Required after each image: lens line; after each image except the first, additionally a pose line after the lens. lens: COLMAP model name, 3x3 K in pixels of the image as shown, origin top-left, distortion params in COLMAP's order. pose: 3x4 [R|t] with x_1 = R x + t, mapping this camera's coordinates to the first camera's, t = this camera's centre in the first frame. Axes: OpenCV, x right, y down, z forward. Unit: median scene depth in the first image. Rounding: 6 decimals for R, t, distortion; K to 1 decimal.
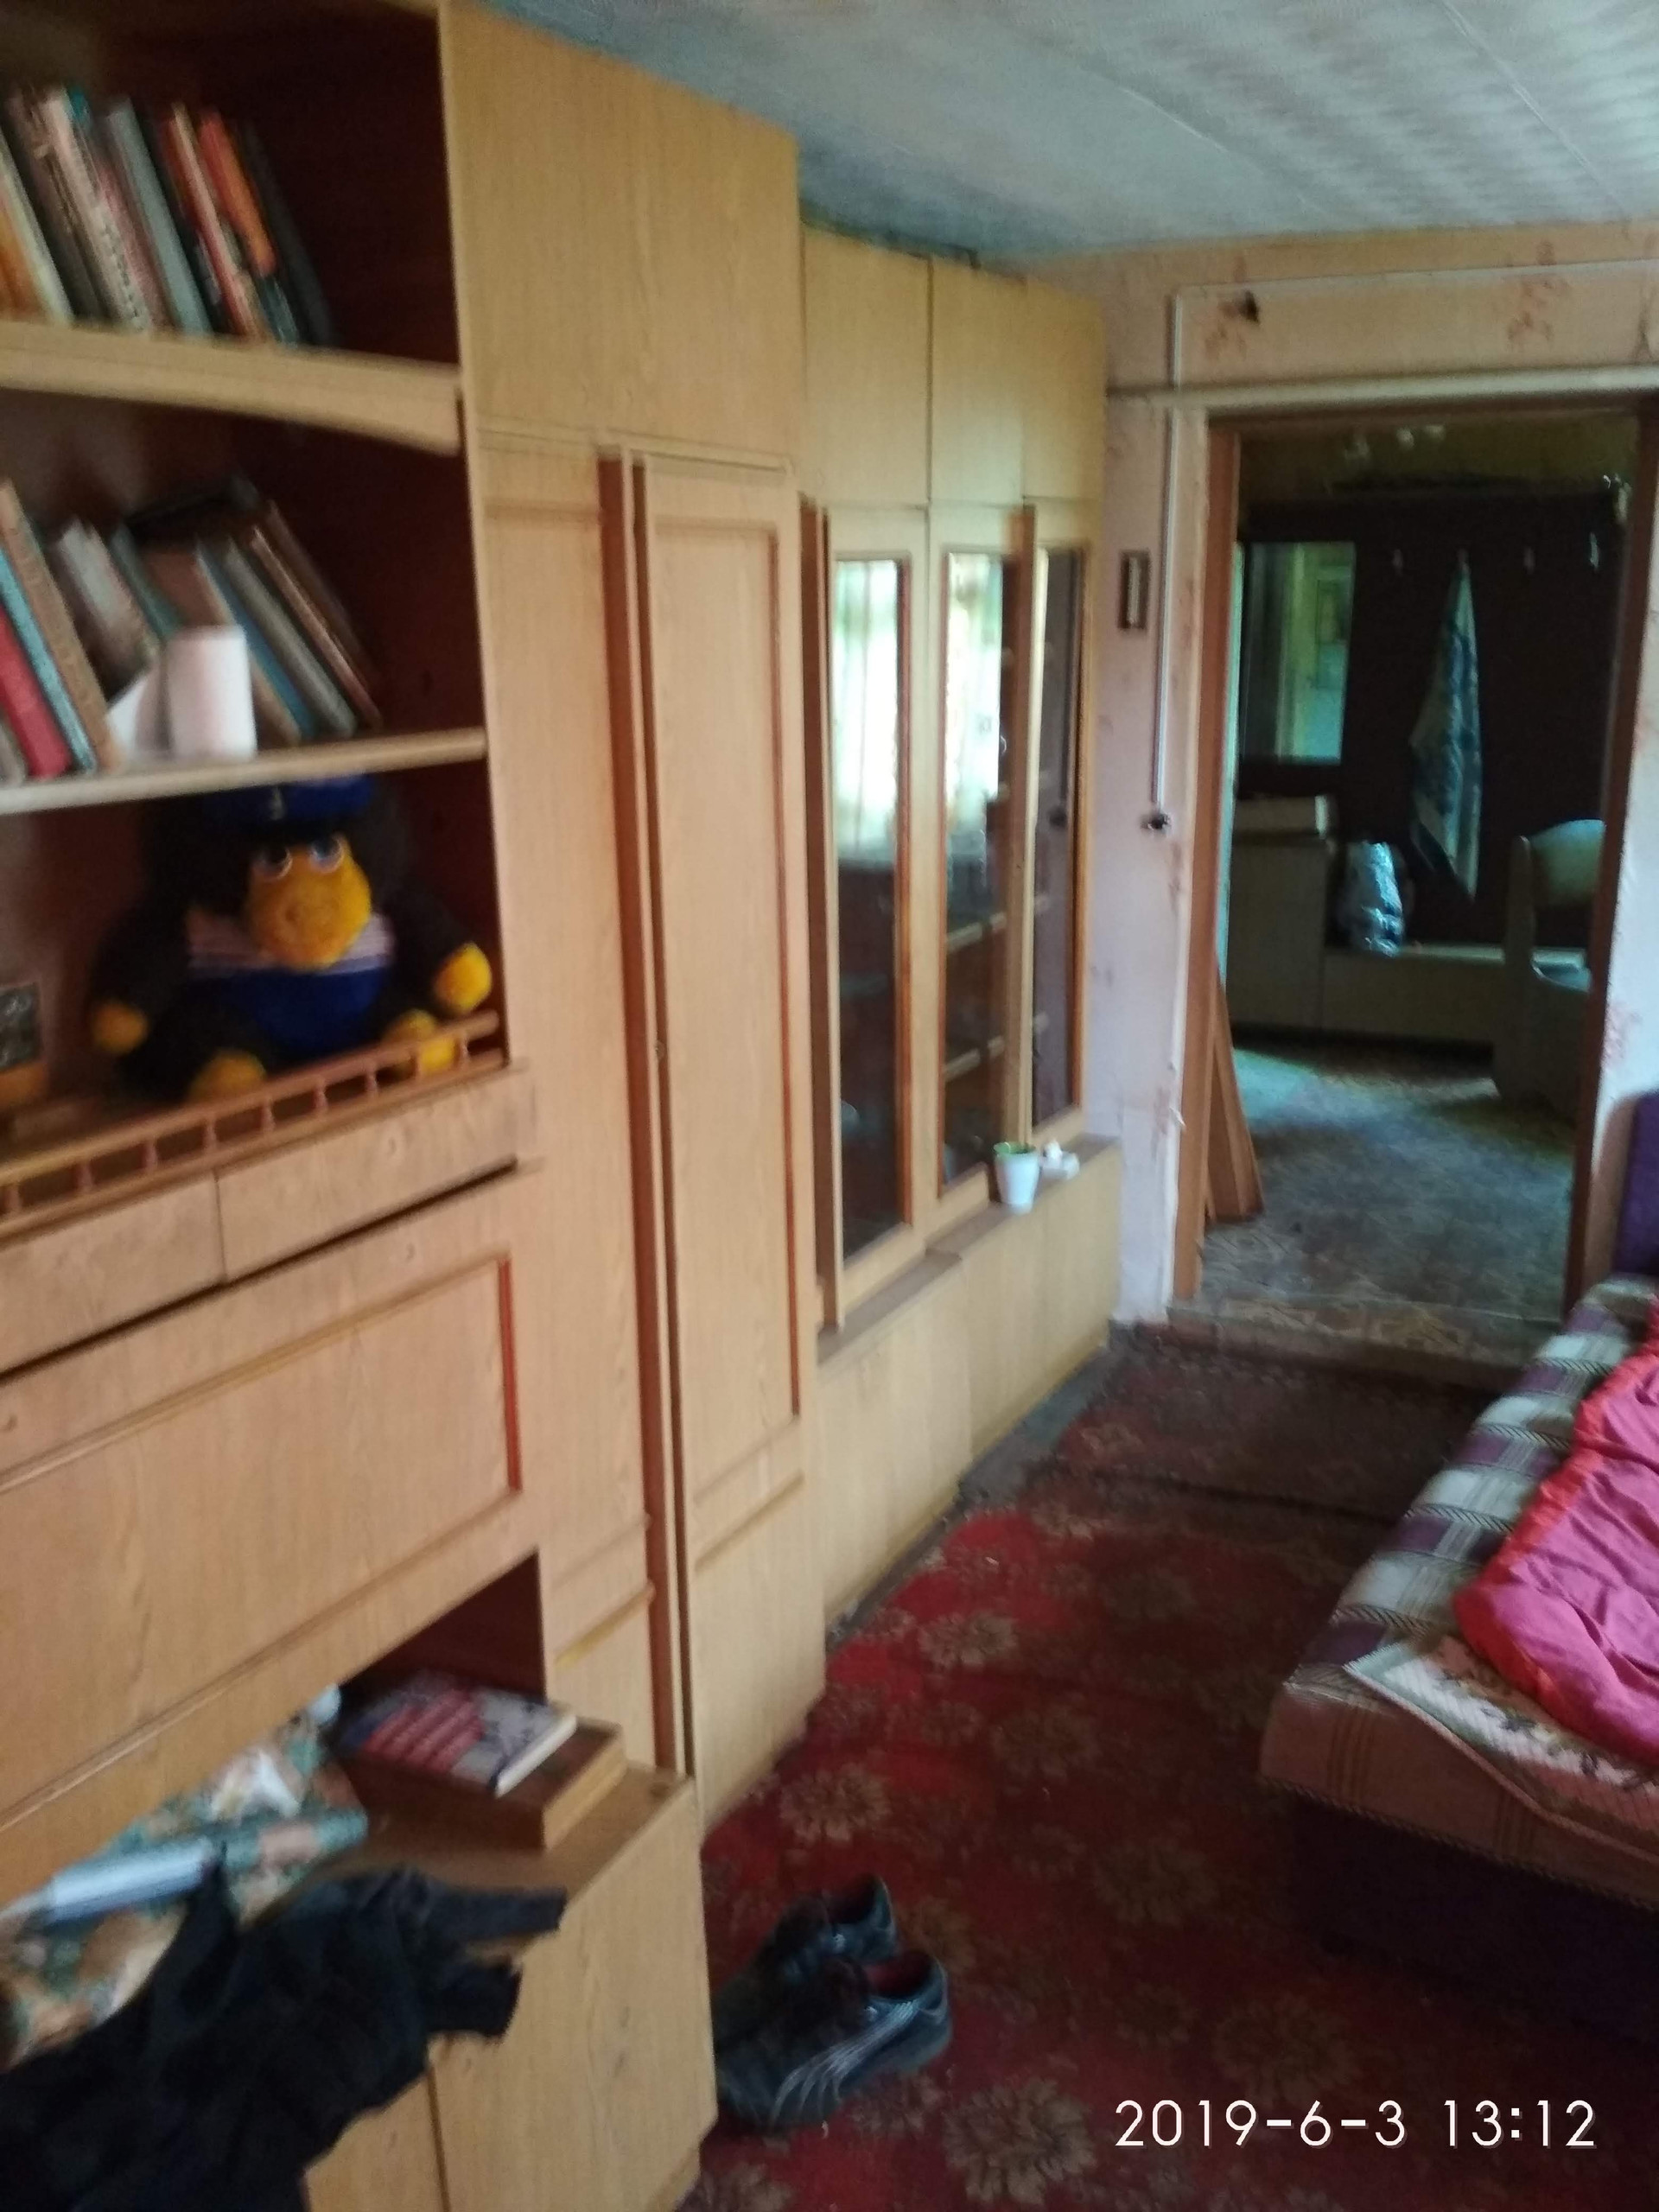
lens RADIAL K [[1971.8, 0, 805.2], [0, 1971.8, 1093.4], [0, 0, 1]] dist [0.112660, -0.230312]
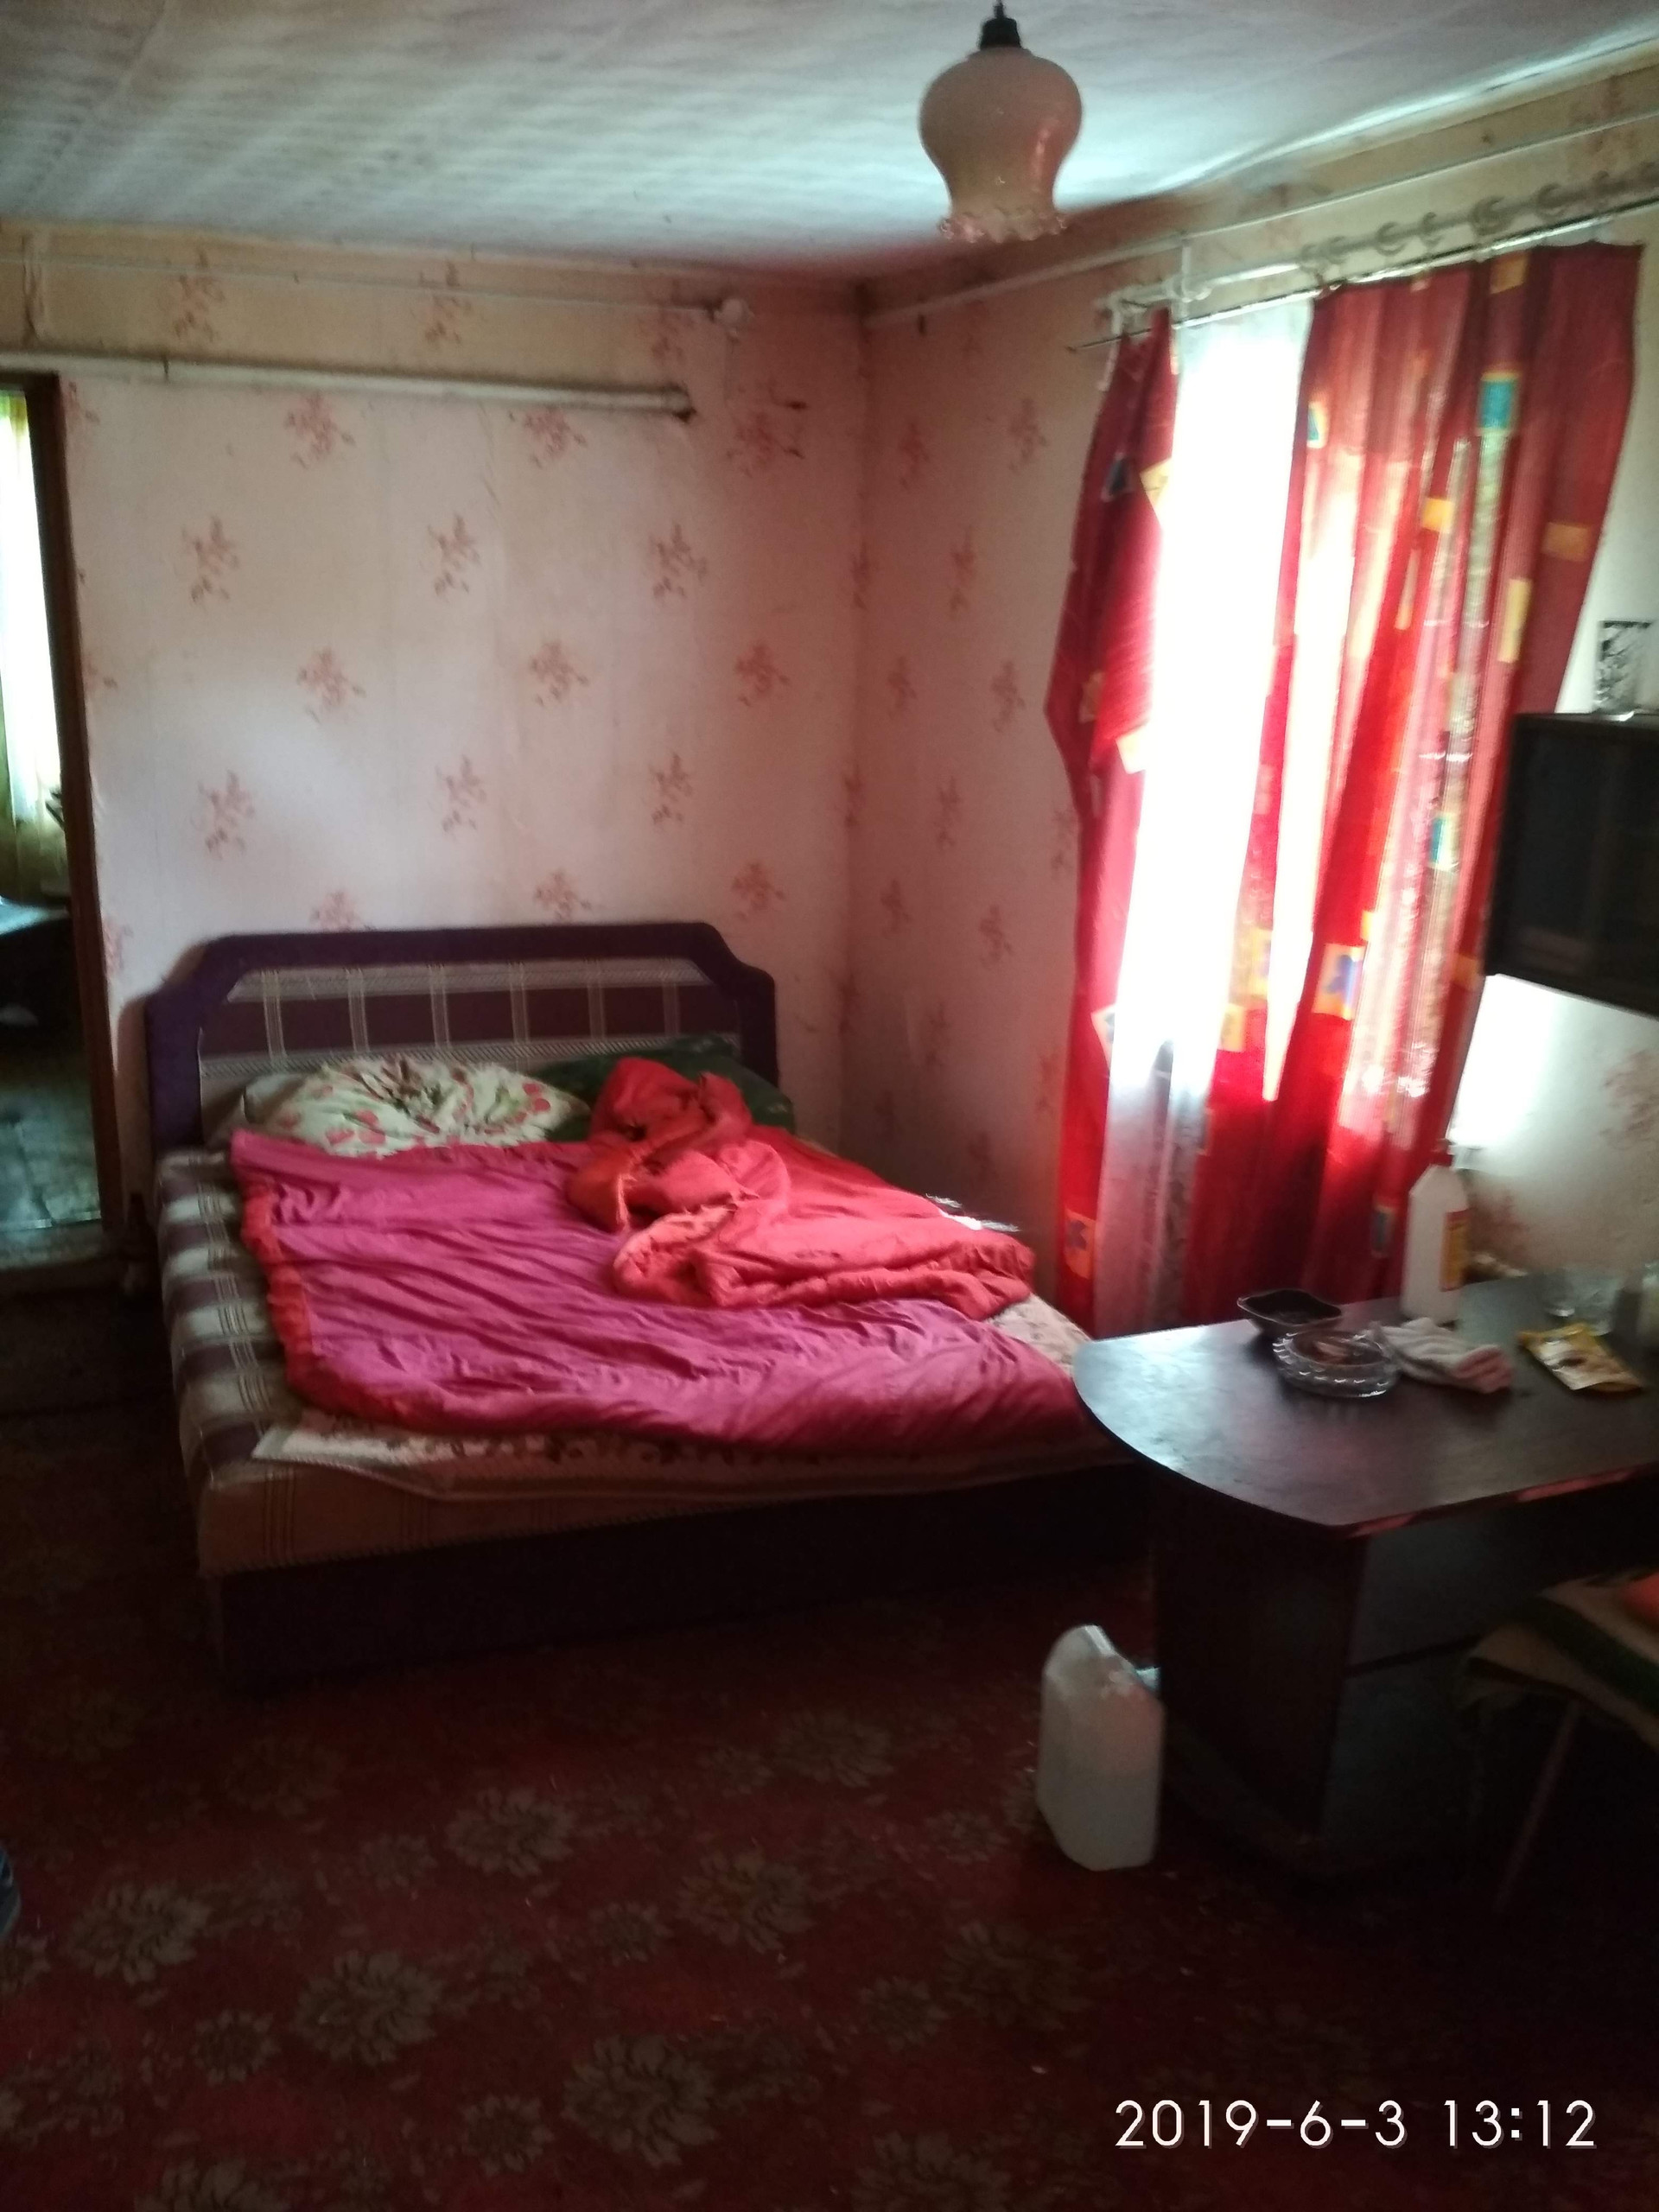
lens RADIAL K [[1971.8, 0, 805.2], [0, 1971.8, 1093.4], [0, 0, 1]] dist [0.112660, -0.230312]
pose [[0.611910, -0.168706, 0.772725, -0.411893], [0.156309, 0.983512, 0.090947, 0.017753], [-0.775328, 0.065132, 0.628191, -0.022291]]
